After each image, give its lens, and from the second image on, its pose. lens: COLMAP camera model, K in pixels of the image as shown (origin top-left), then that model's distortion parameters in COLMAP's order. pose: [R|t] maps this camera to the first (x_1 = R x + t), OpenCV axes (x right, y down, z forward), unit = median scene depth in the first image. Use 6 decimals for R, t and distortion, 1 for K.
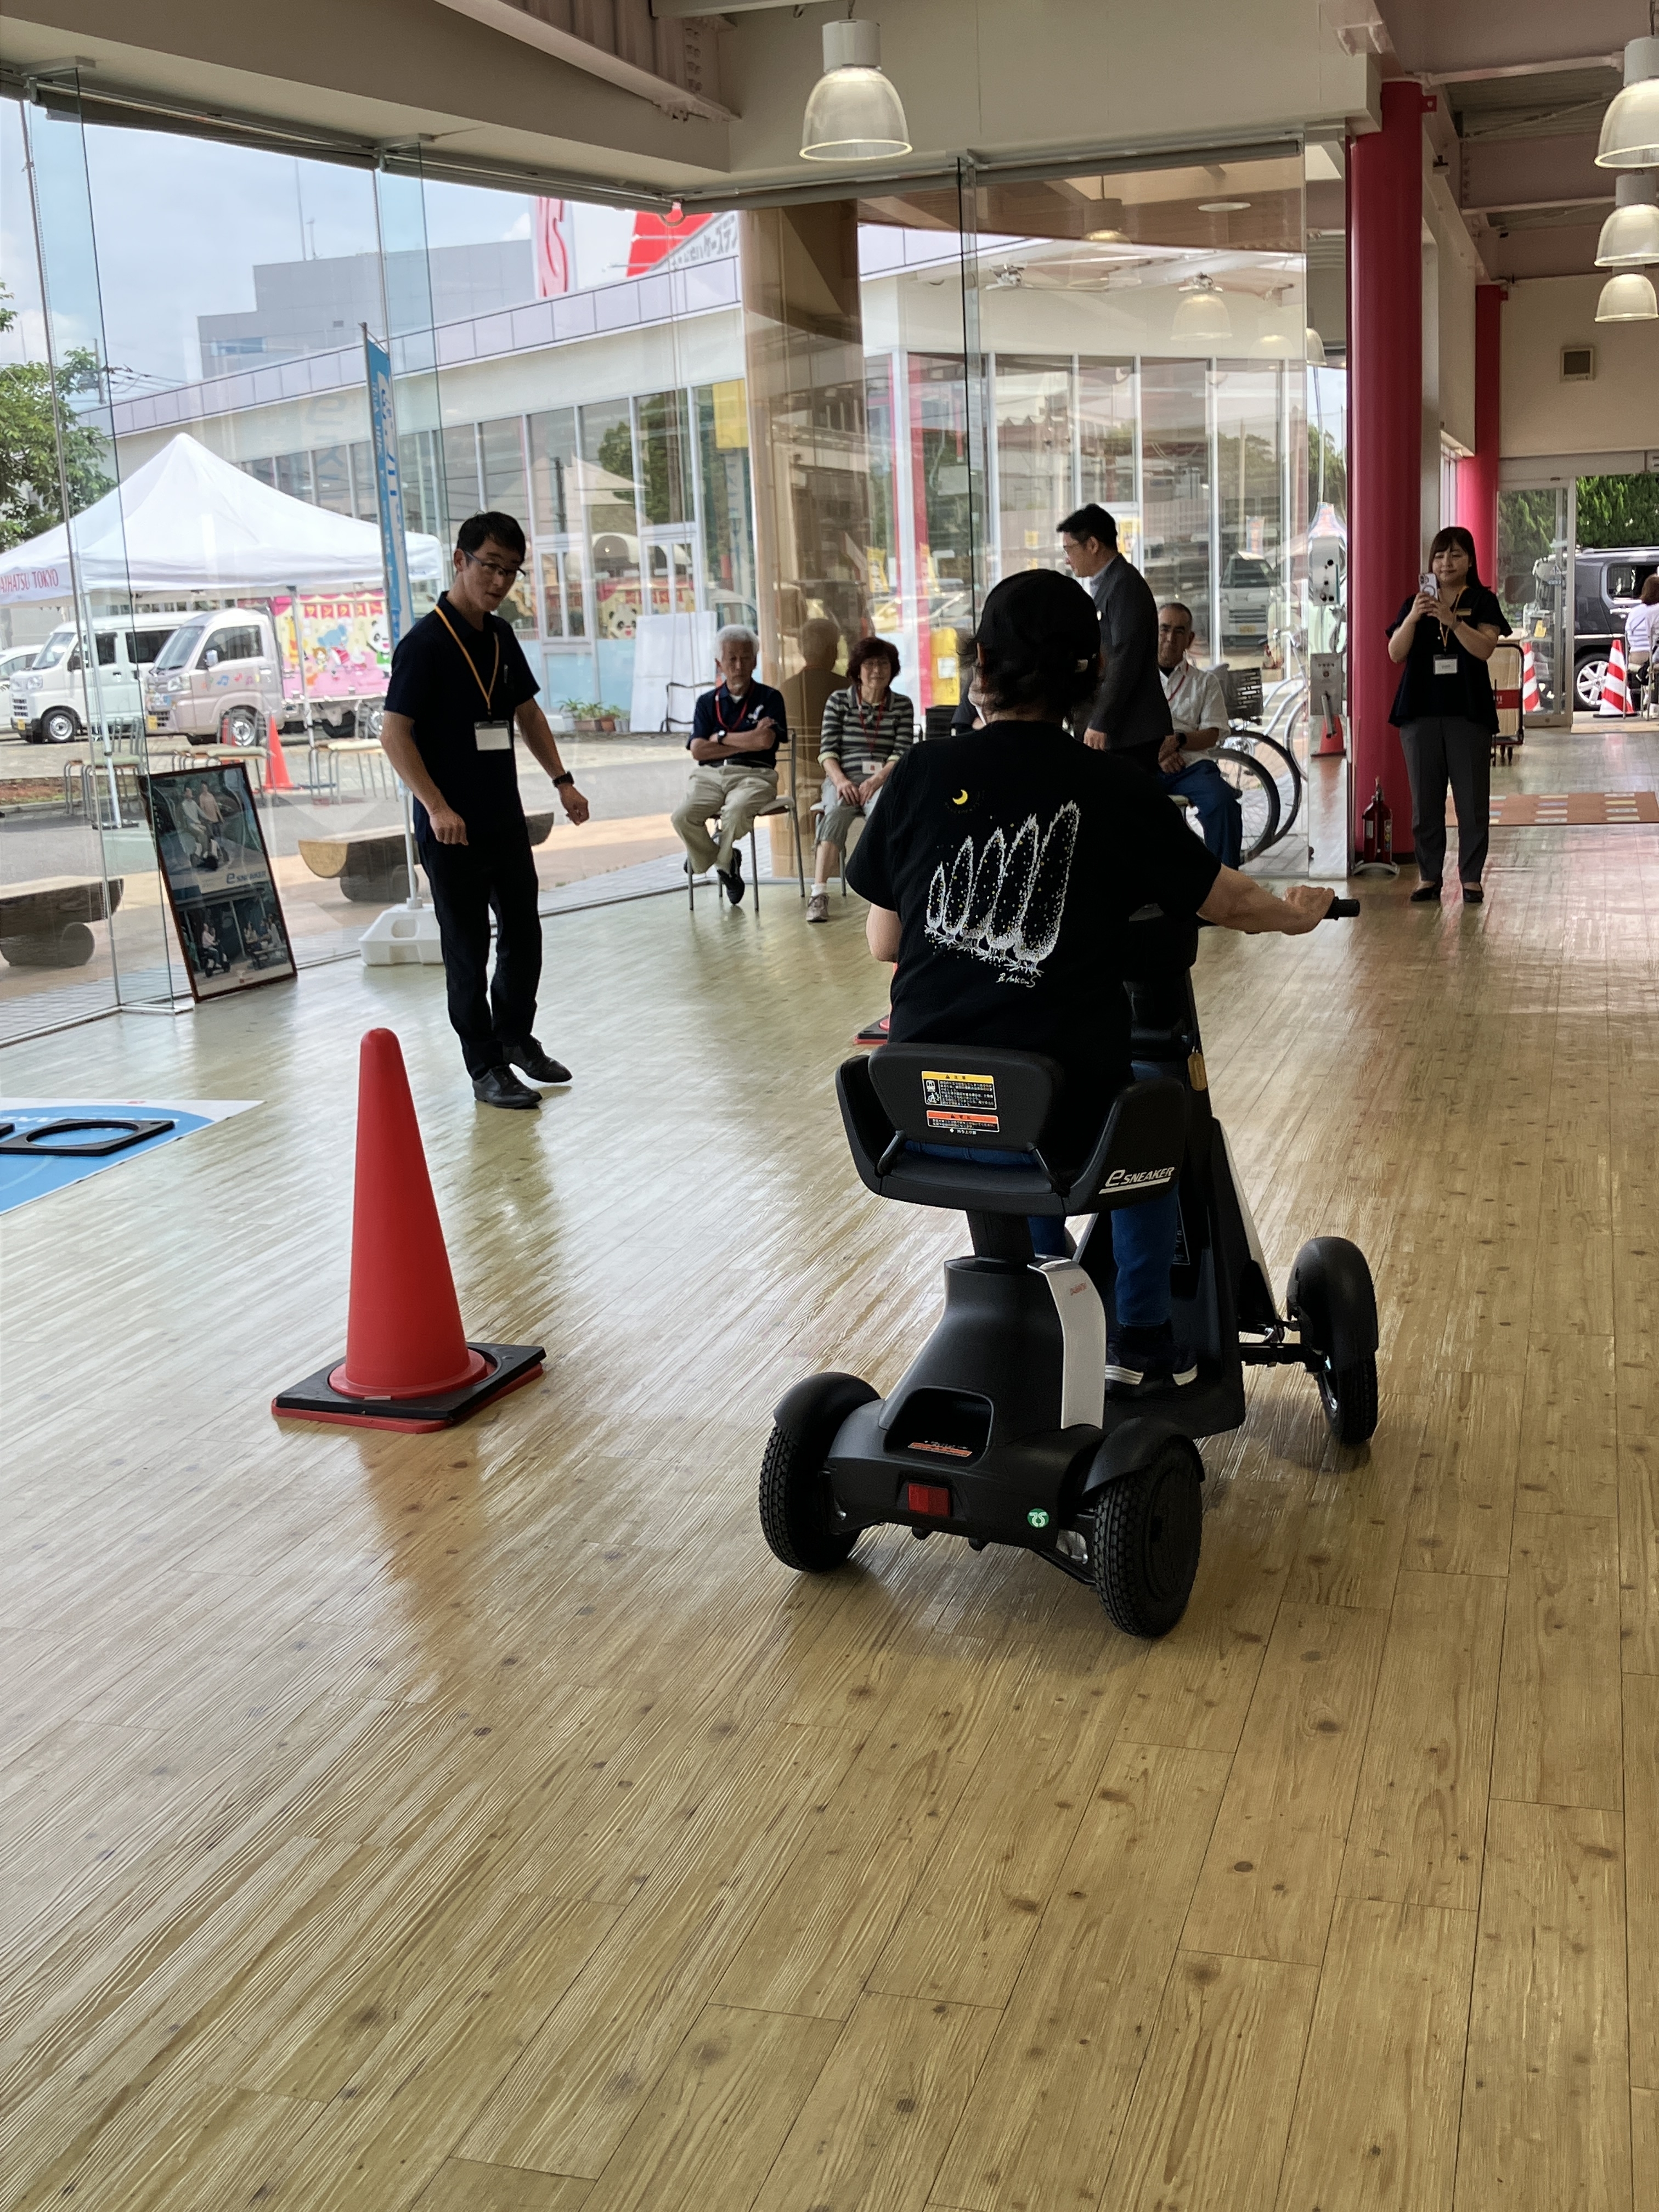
lens RADIAL K [[2403.9, 0, 830.3], [0, 2403.9, 1106.7], [0, 0, 1]] dist [-0.003186, 0.000000]
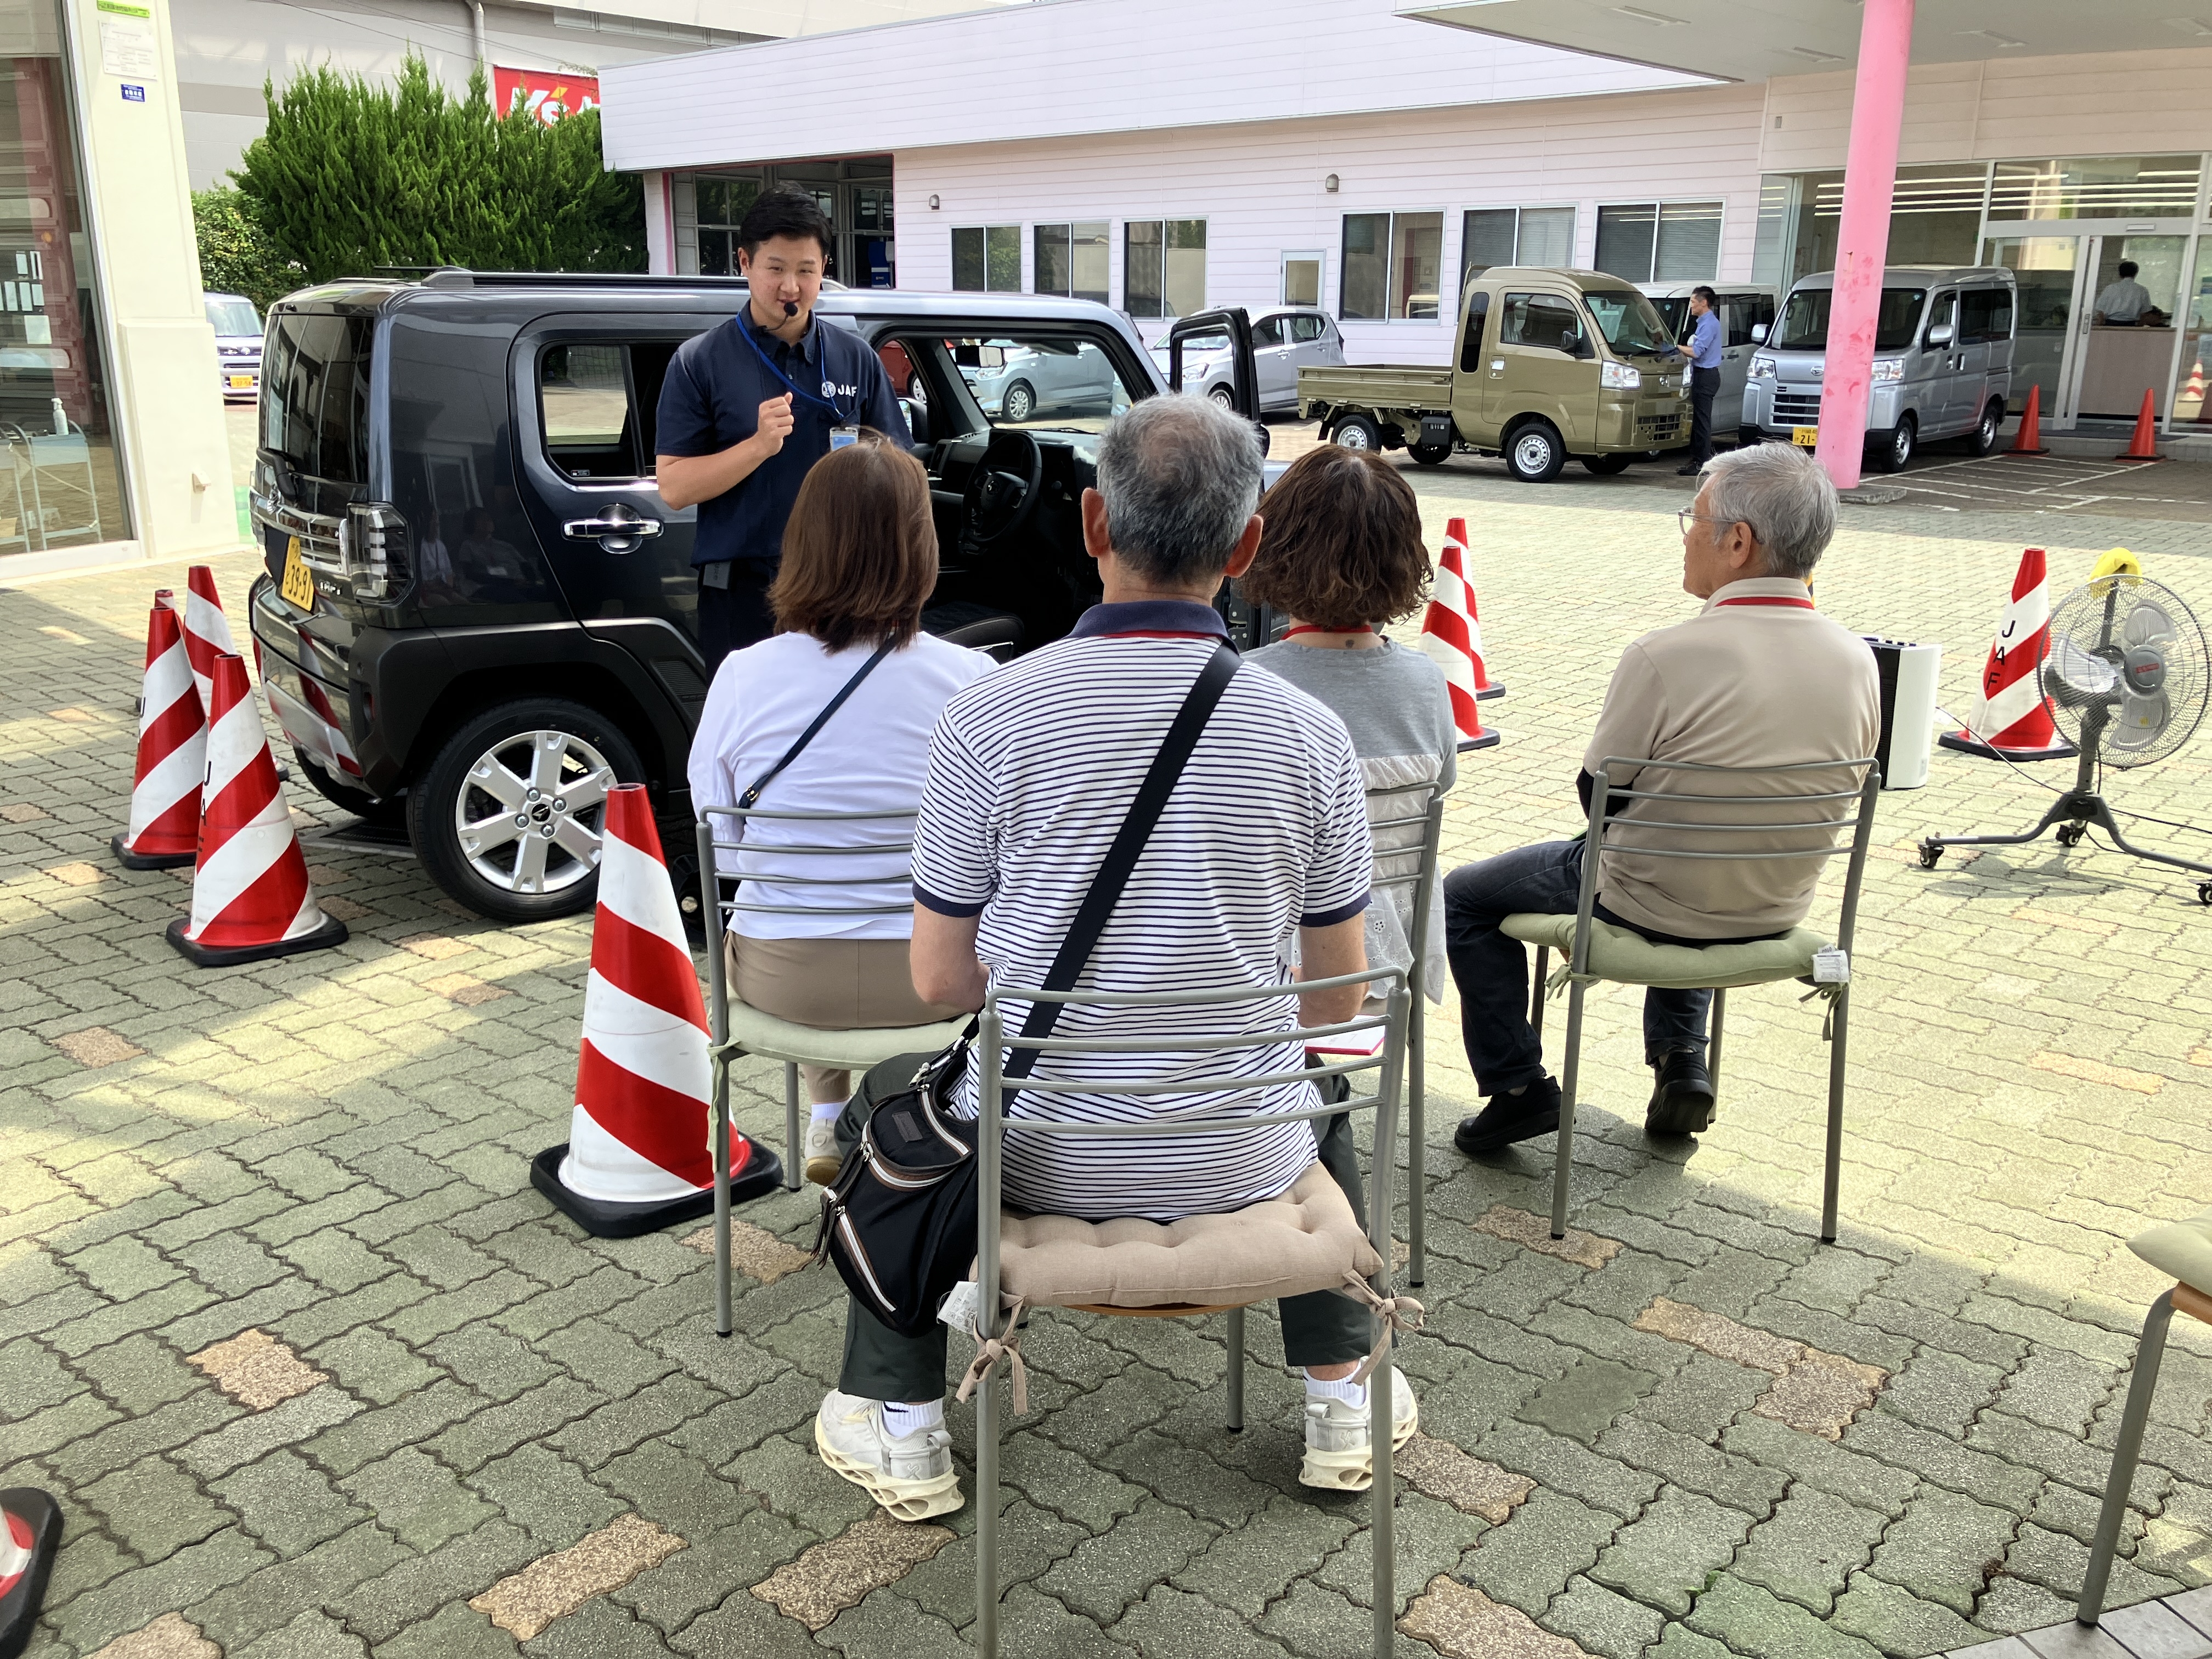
lens RADIAL K [[1838.0, 0, 1102.2], [0, 1838.0, 831.7], [0, 0, 1]] dist [-0.005428, 0.007183]
pose [[0.829042, -0.106122, 0.549024, 0.262464], [0.077809, 0.994168, 0.074670, -0.183934], [-0.553746, -0.019185, 0.832465, 0.807610]]
